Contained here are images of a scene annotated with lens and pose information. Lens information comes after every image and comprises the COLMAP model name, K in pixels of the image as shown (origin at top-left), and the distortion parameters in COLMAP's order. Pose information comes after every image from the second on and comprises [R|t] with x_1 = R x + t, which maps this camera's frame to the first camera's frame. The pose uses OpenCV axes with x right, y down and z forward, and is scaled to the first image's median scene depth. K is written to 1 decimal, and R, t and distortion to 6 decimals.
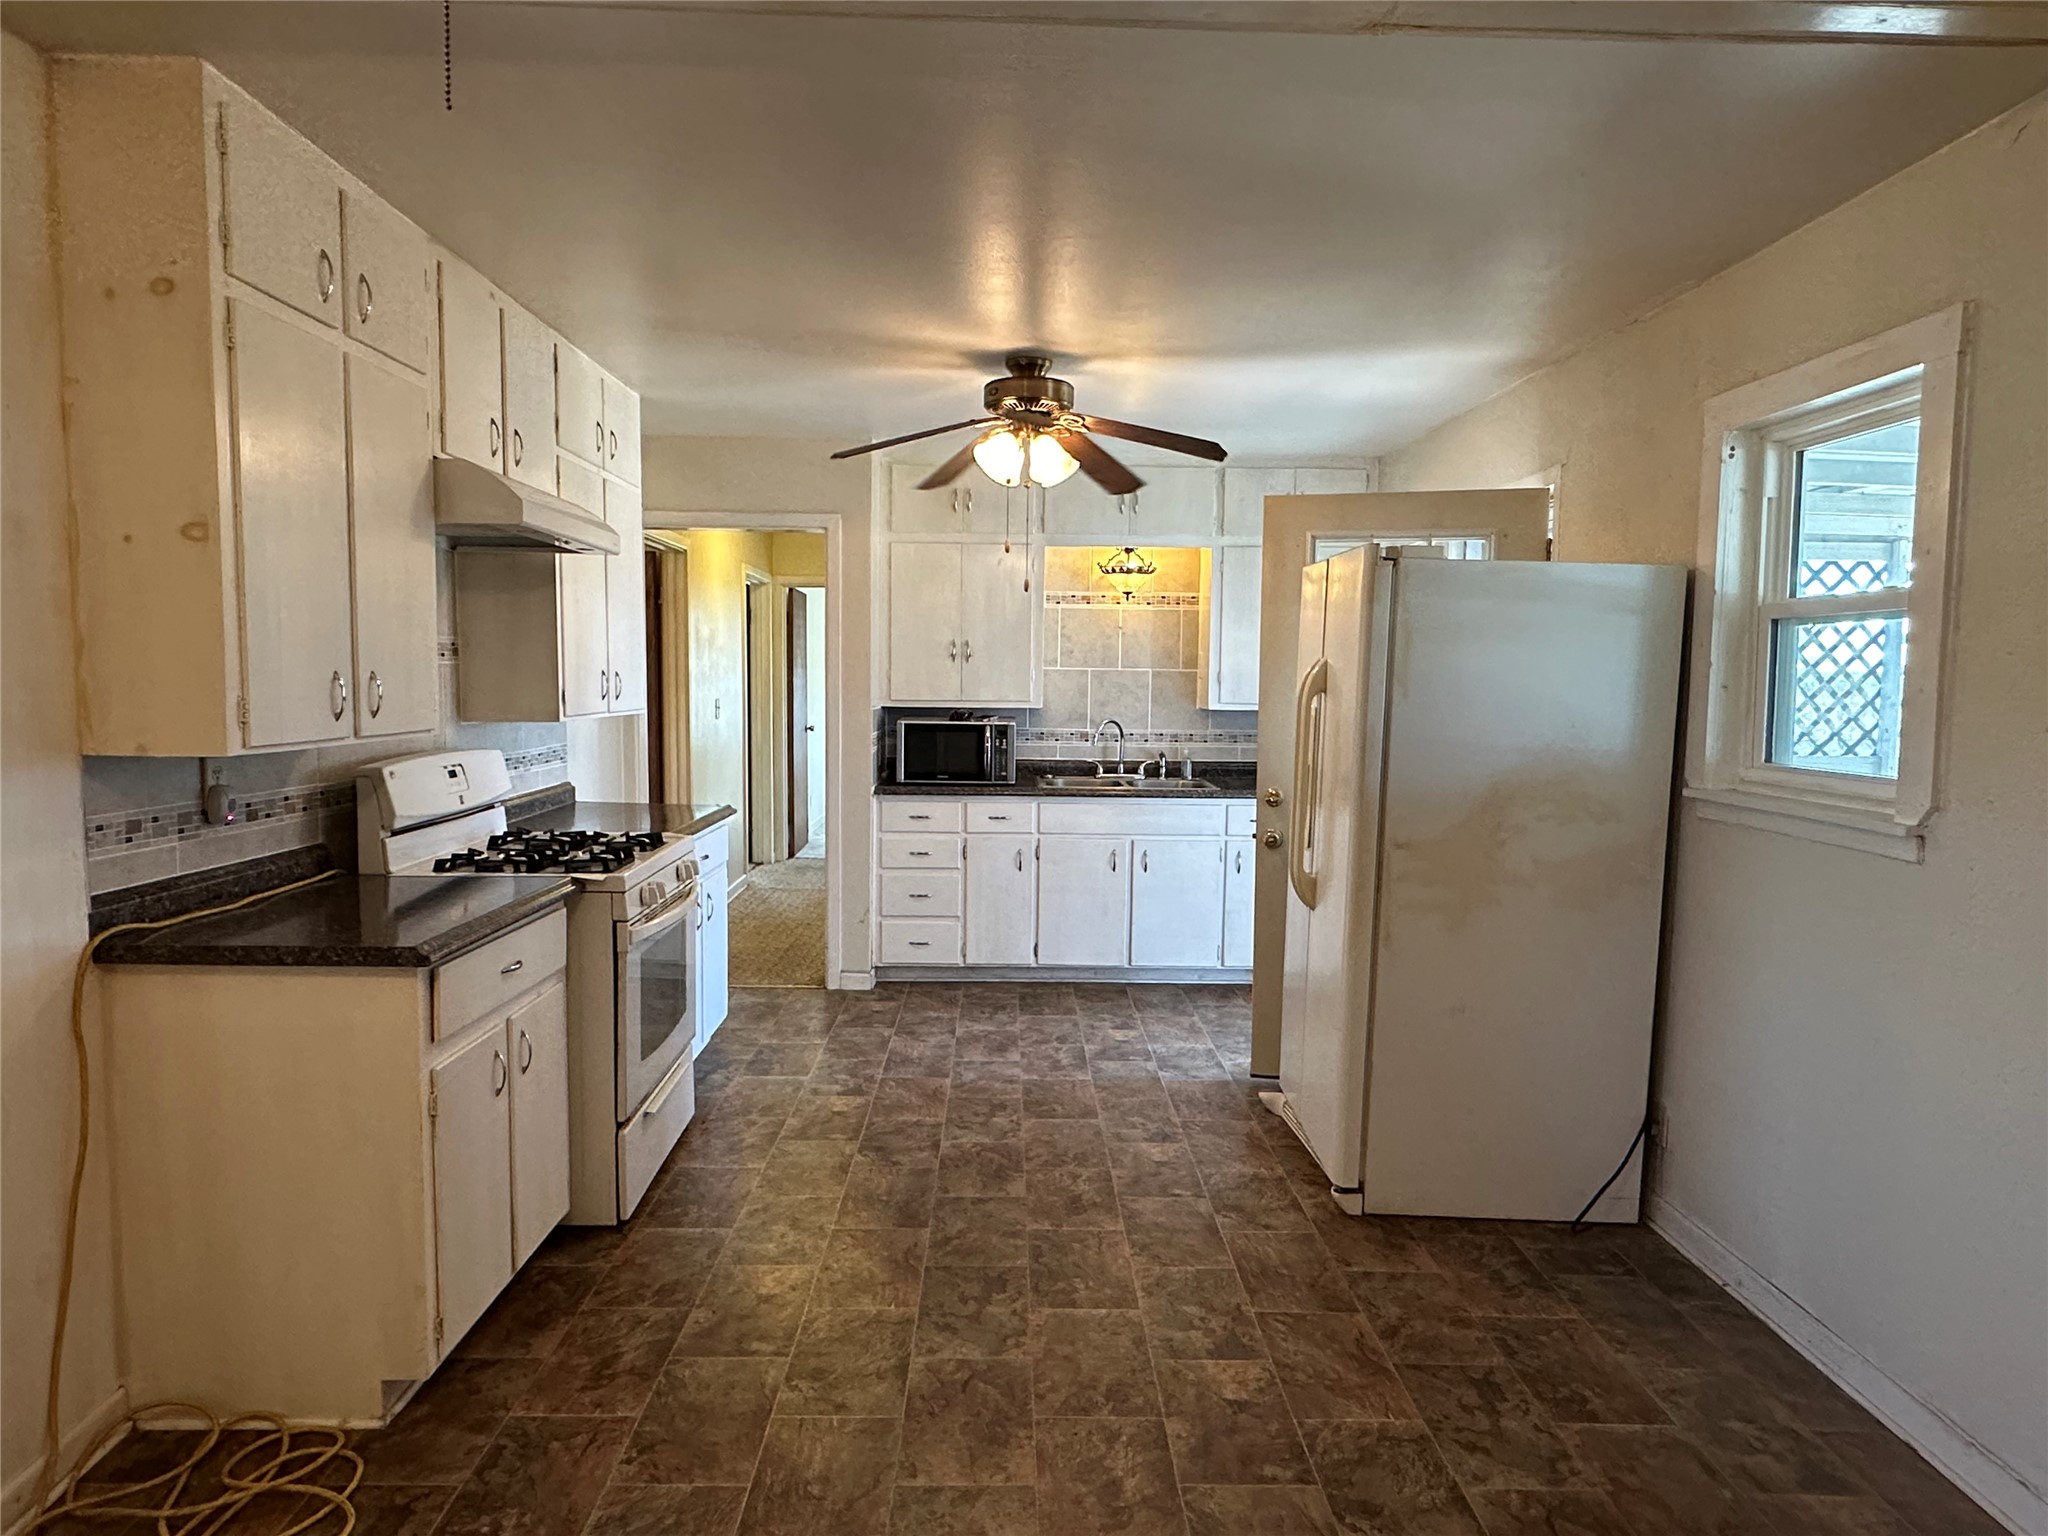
lens RADIAL K [[1250.5, 0, 1025.3], [0, 1250.5, 758.5], [0, 0, 1]] dist [-0.000657, 0.000000]
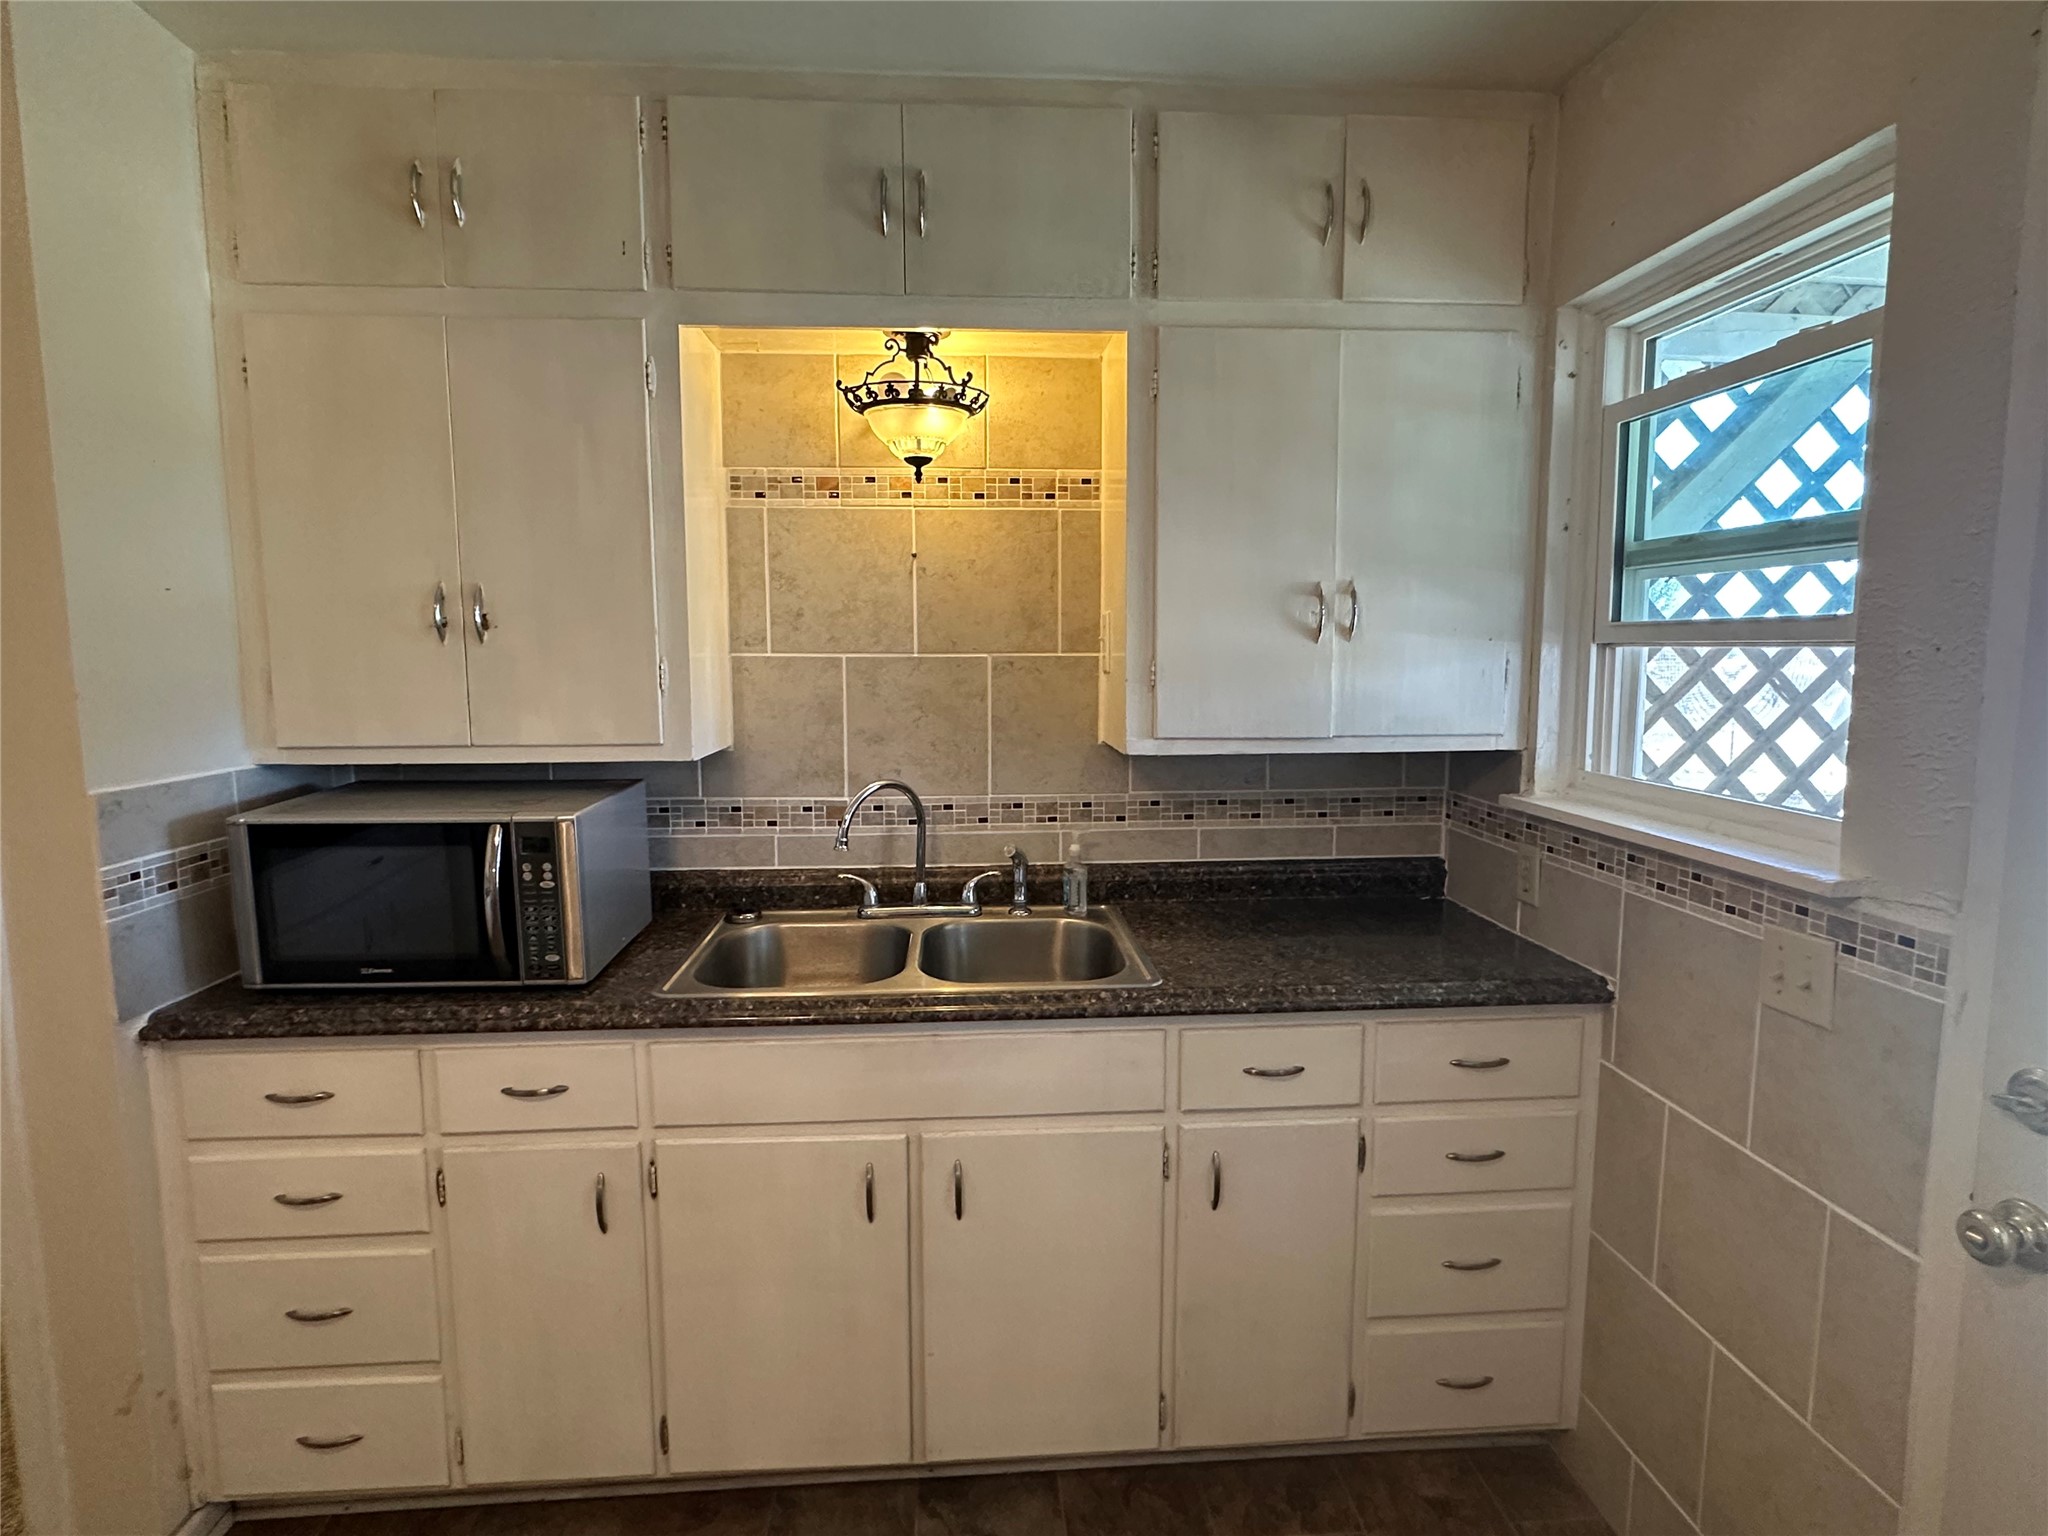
lens RADIAL K [[1046.4, 0, 1020.6], [0, 1046.4, 776.1], [0, 0, 1]] dist [-0.003029, -0.000176]
pose [[0.998909, -0.023348, 0.040447, 0.096485], [0.021375, 0.998592, 0.048549, -0.046641], [-0.041524, -0.047632, 0.998002, 0.647389]]
